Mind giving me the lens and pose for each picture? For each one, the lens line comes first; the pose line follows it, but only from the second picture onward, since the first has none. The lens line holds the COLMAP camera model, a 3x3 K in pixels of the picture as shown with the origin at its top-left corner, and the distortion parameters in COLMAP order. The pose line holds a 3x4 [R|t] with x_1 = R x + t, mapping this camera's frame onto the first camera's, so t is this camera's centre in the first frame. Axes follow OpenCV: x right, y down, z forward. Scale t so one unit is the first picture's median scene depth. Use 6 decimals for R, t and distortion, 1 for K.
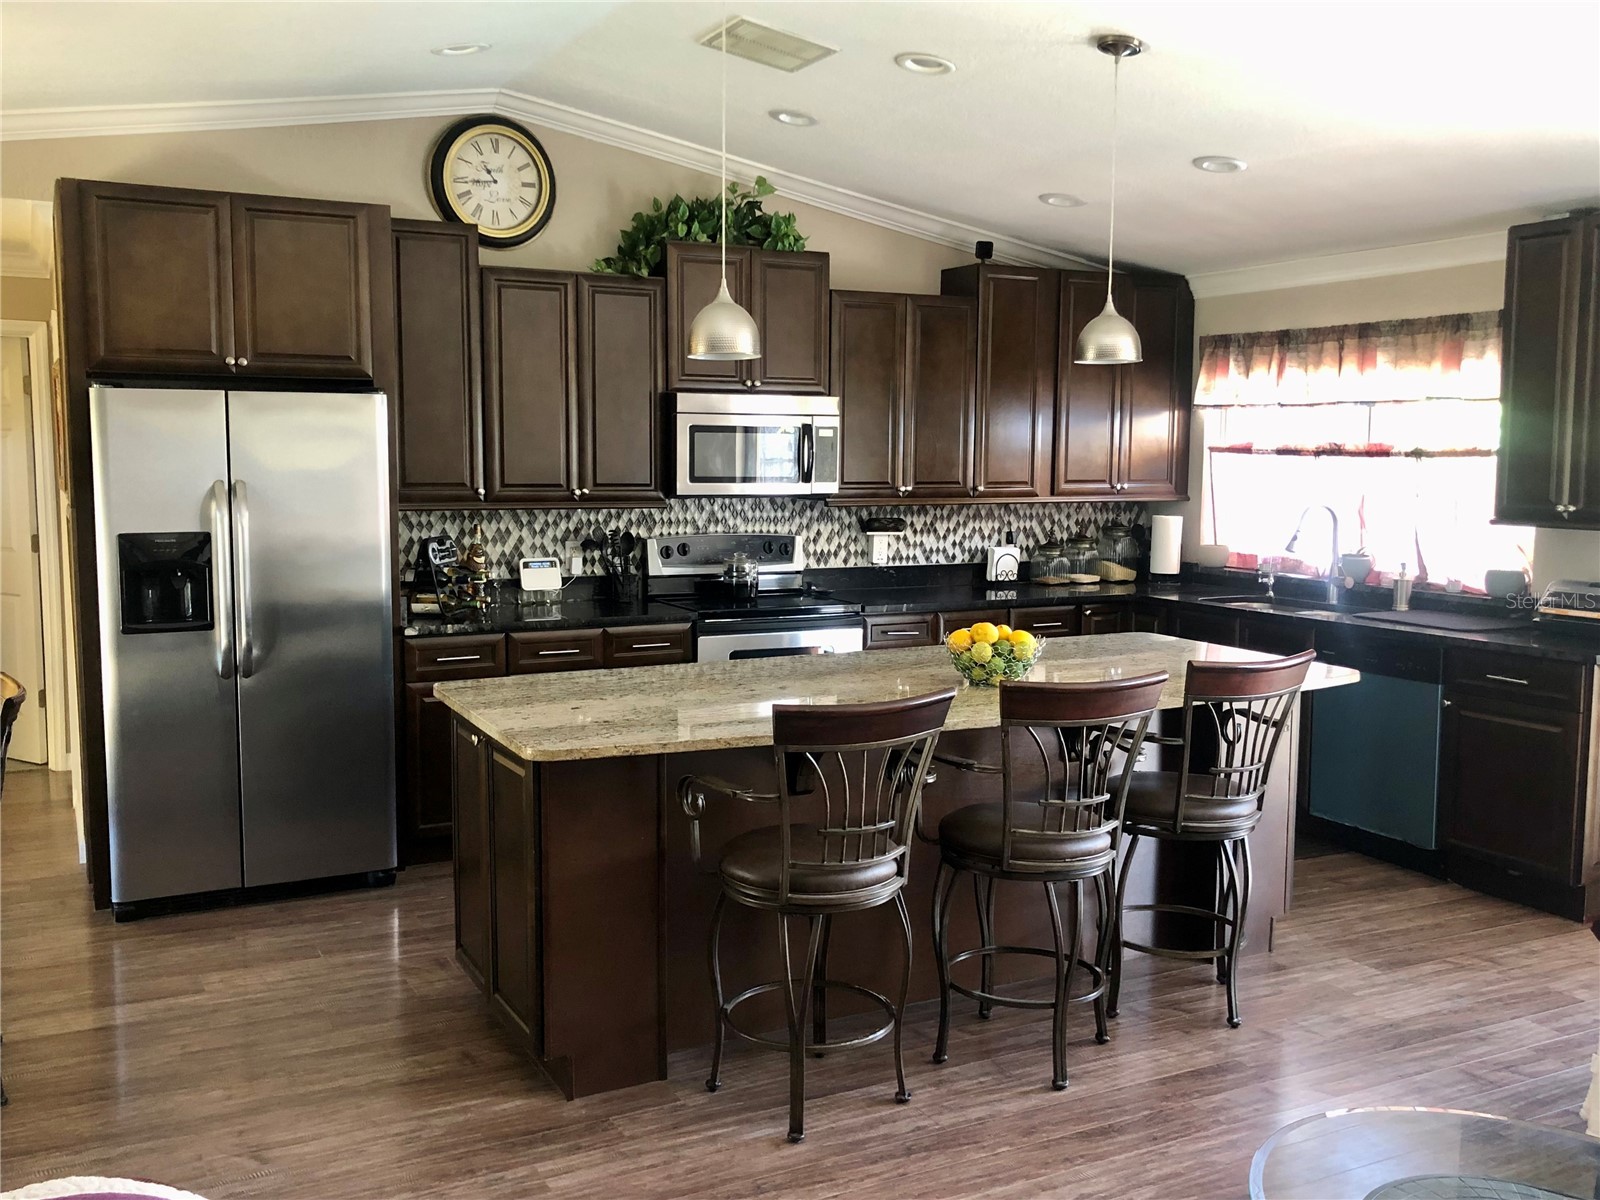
lens RADIAL K [[1474.5, 0, 800.0], [0, 1474.5, 600.0], [0, 0, 1]] dist [0.011436, -0.016702]
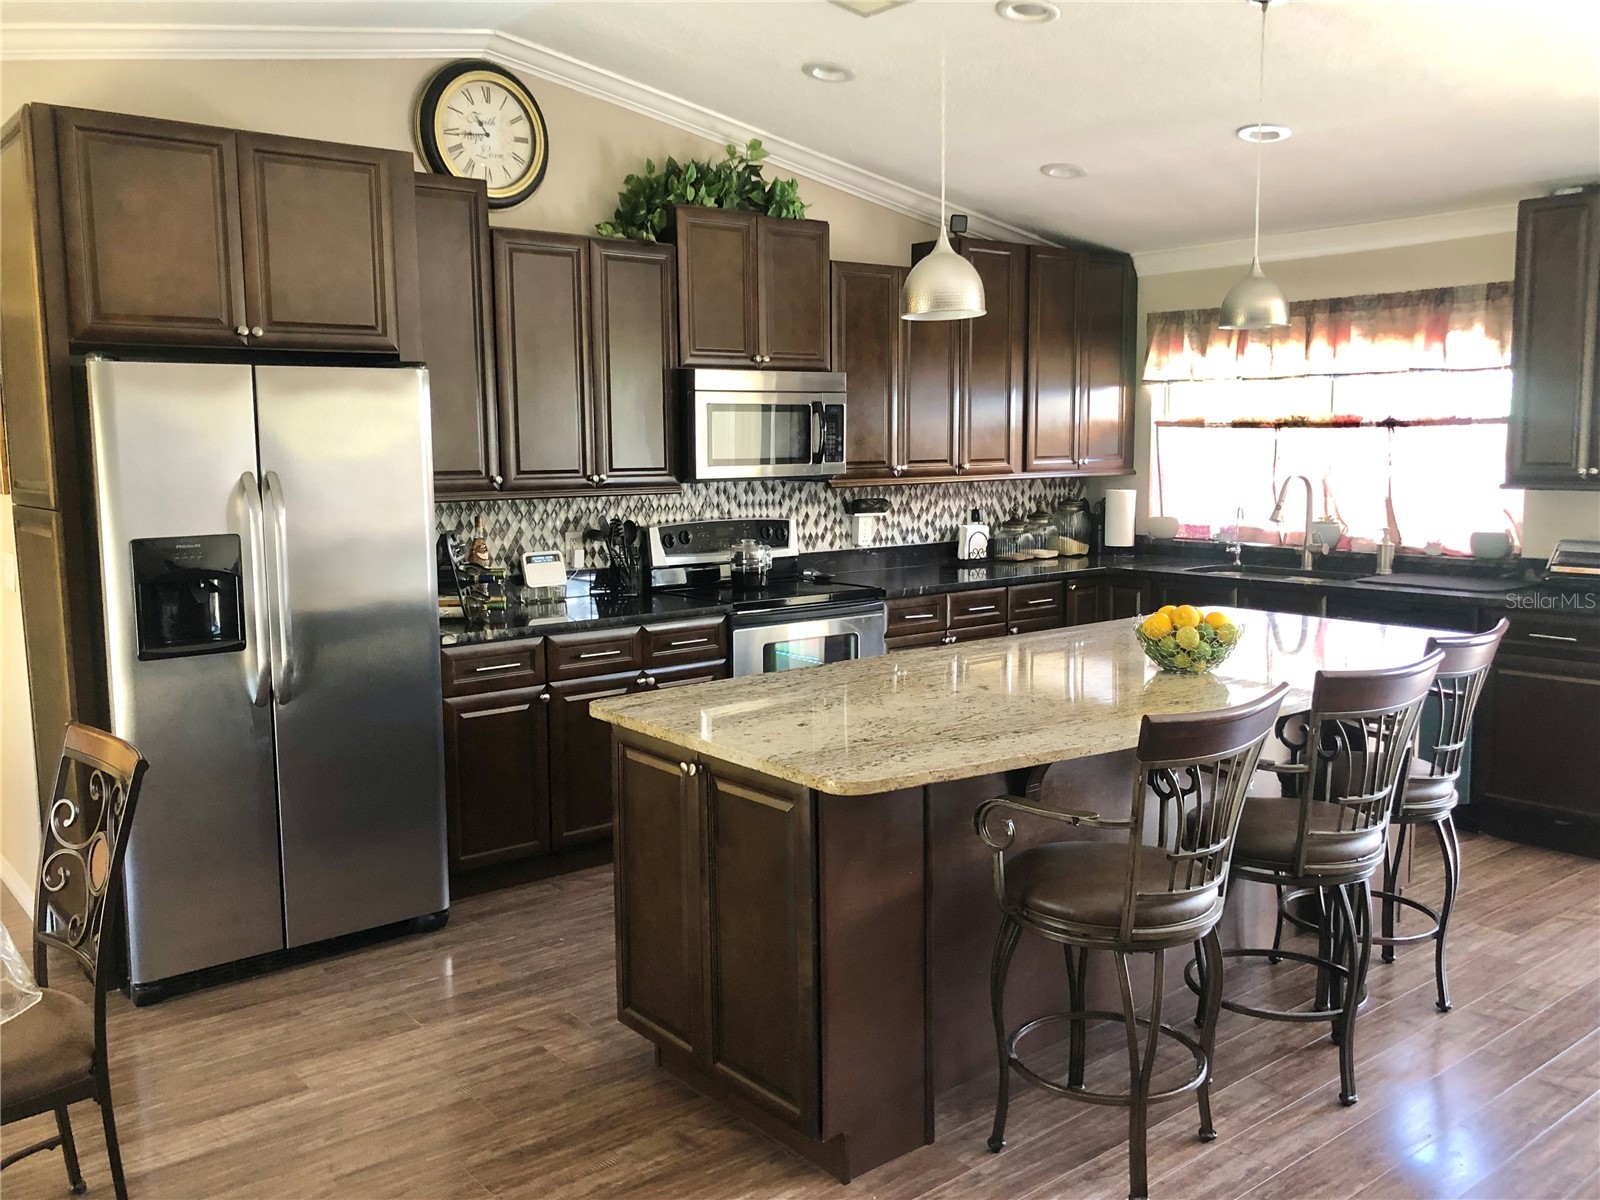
lens RADIAL K [[1373.6, 0, 800.0], [0, 1373.6, 600.0], [0, 0, 1]] dist [-0.003132, 0.015891]
pose [[0.979120, -0.040367, 0.199234, -0.194306], [0.037124, 0.999111, 0.019986, -0.009724], [-0.199864, -0.012172, 0.979748, 0.135756]]
